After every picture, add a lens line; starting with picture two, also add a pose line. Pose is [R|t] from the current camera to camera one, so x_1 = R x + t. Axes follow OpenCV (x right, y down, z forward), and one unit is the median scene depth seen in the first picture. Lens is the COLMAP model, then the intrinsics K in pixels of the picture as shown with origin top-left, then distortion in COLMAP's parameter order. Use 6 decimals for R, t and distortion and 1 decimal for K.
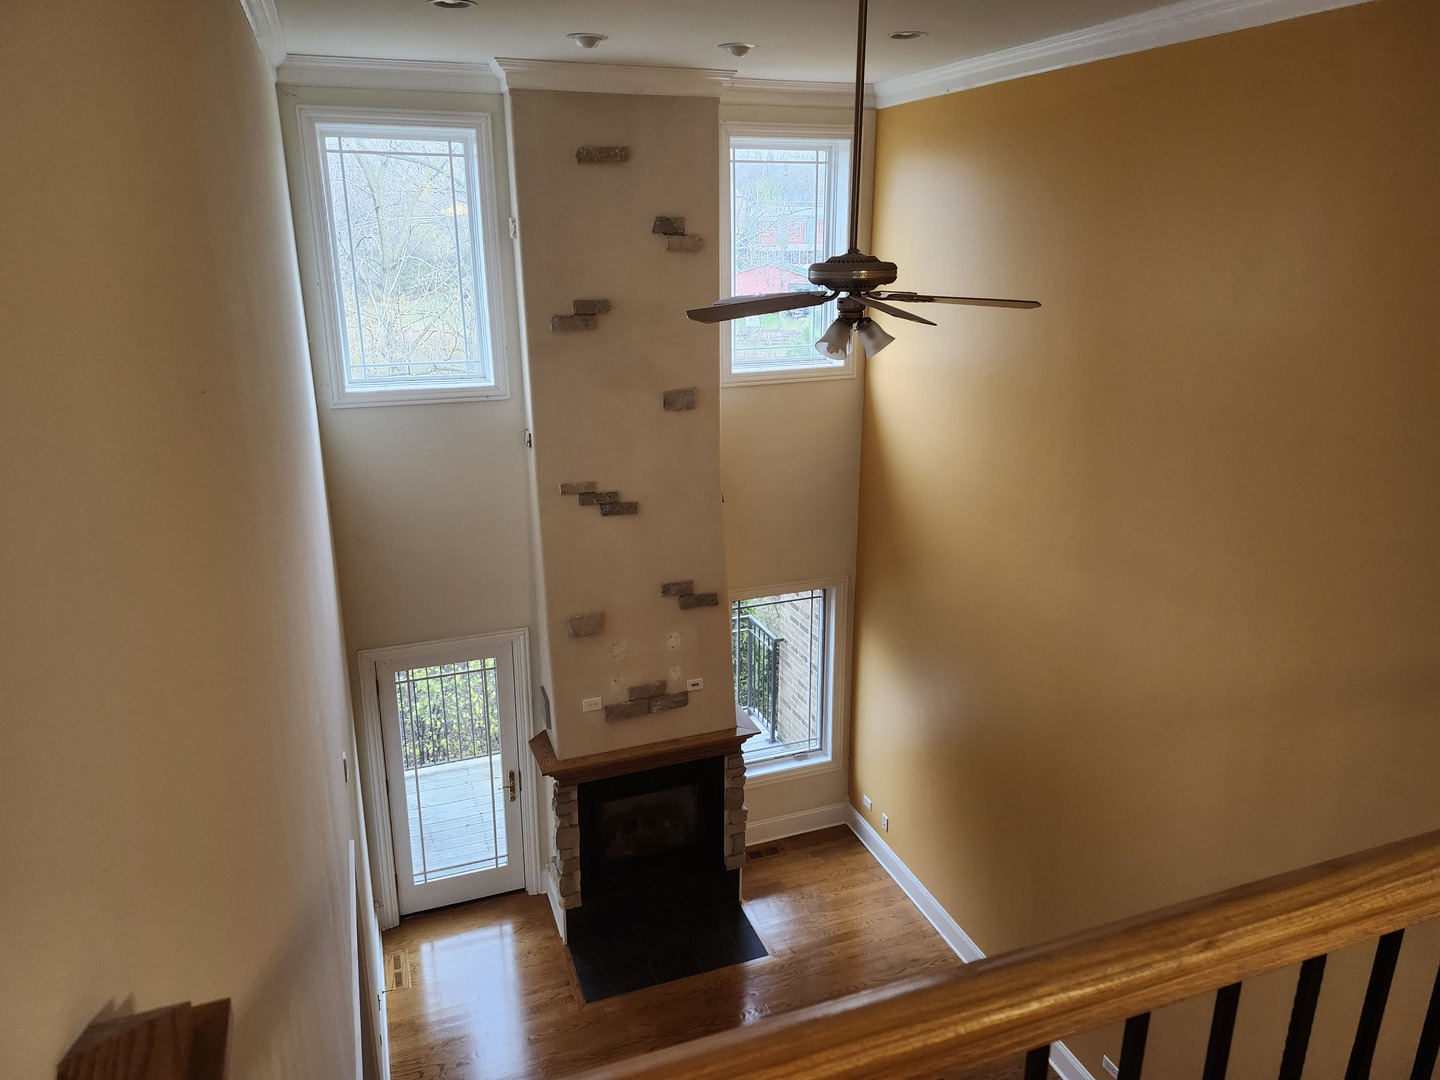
lens RADIAL K [[996.7, 0, 712.8], [0, 996.7, 537.5], [0, 0, 1]] dist [0.122261, -0.054274]
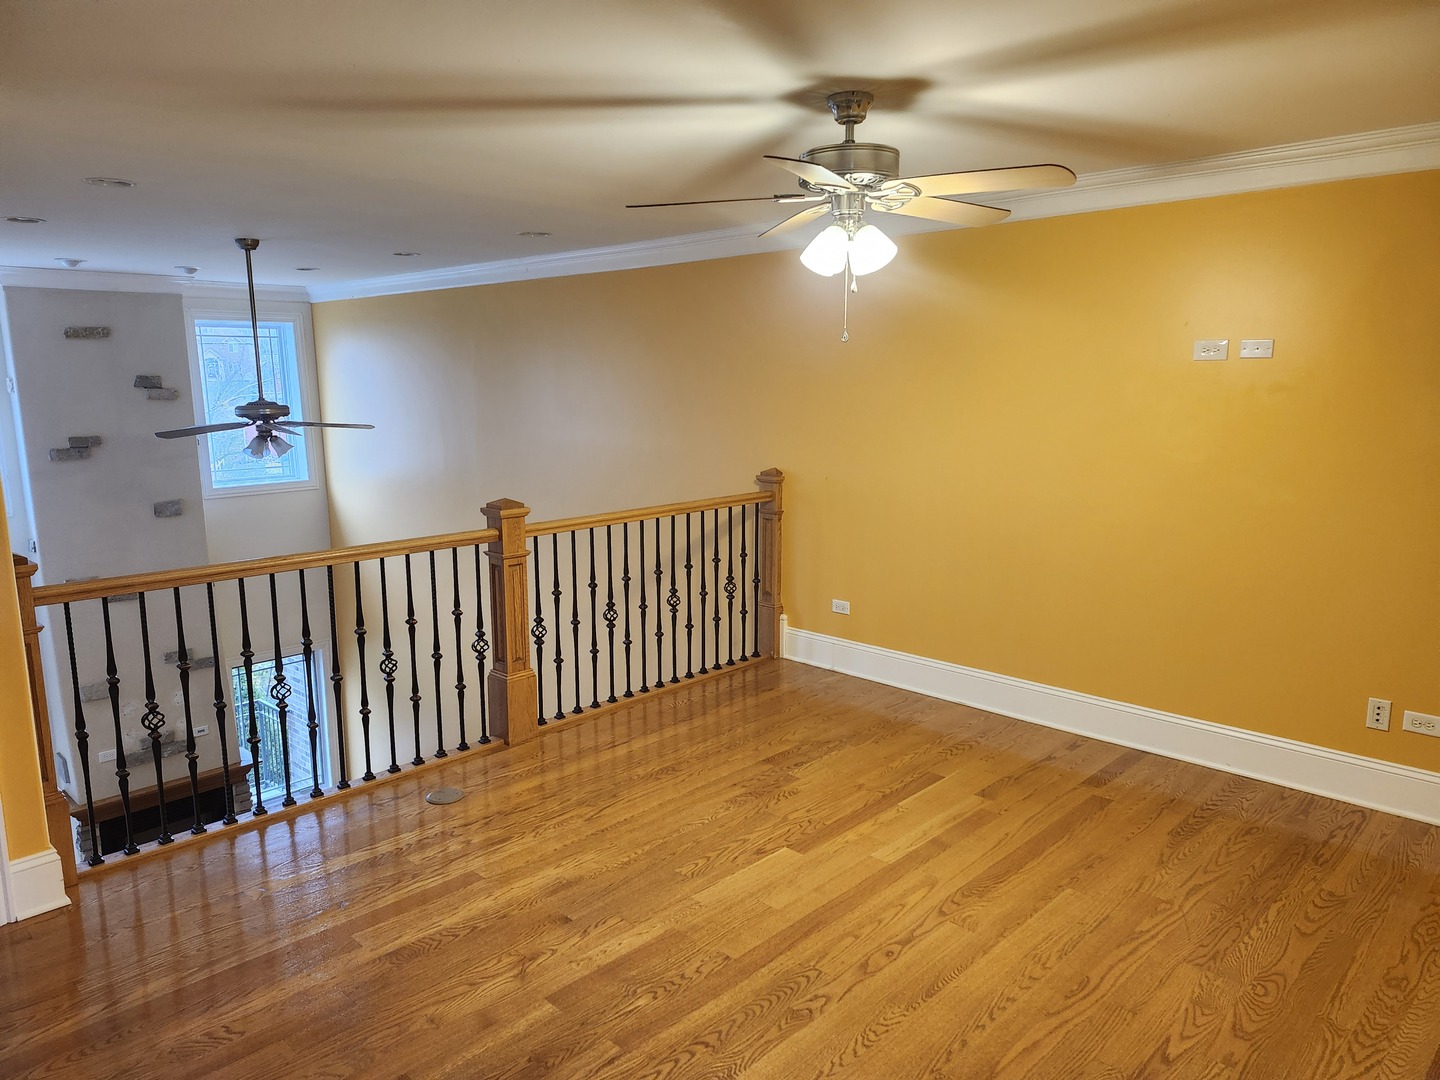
lens RADIAL K [[1006.7, 0, 701.9], [0, 1006.7, 549.5], [0, 0, 1]] dist [0.063181, -0.054163]
pose [[0.906583, -0.080188, 0.414339, 0.044245], [0.131371, 0.986625, -0.096499, 0.142269], [-0.401059, 0.141917, 0.904992, -0.504861]]
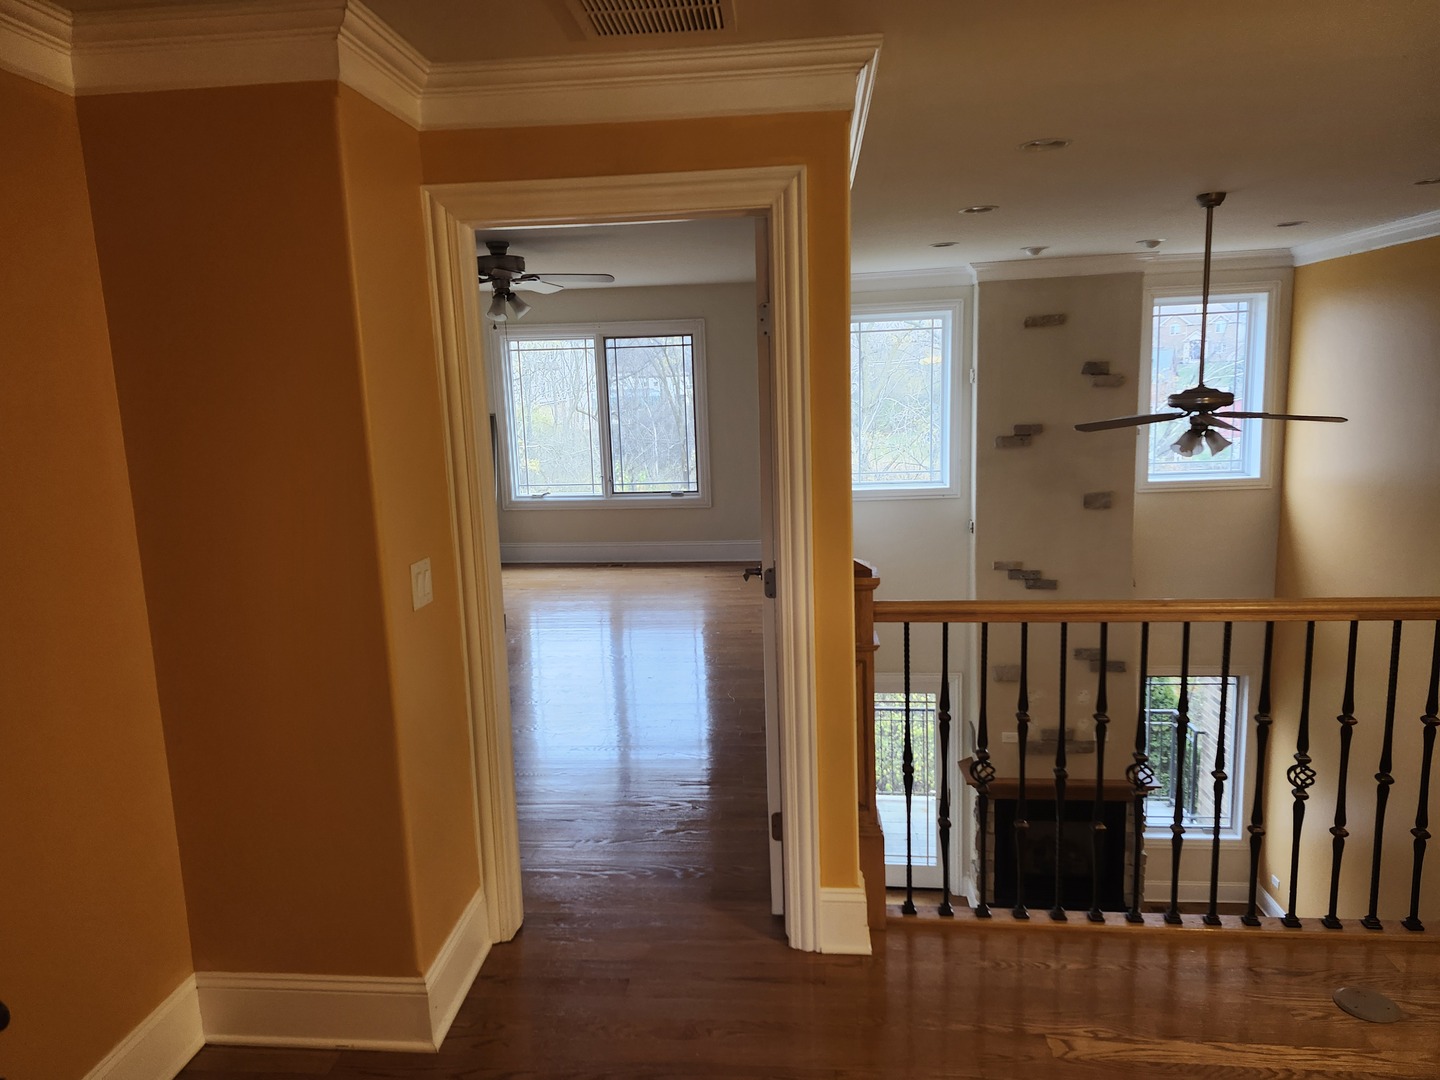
lens RADIAL K [[1006.7, 0, 701.9], [0, 1006.7, 549.5], [0, 0, 1]] dist [0.063181, -0.054163]
pose [[0.899597, 0.041710, -0.434725, 0.079142], [-0.093257, 0.990816, -0.097917, 0.097328], [0.426648, 0.128627, 0.895224, -0.357255]]
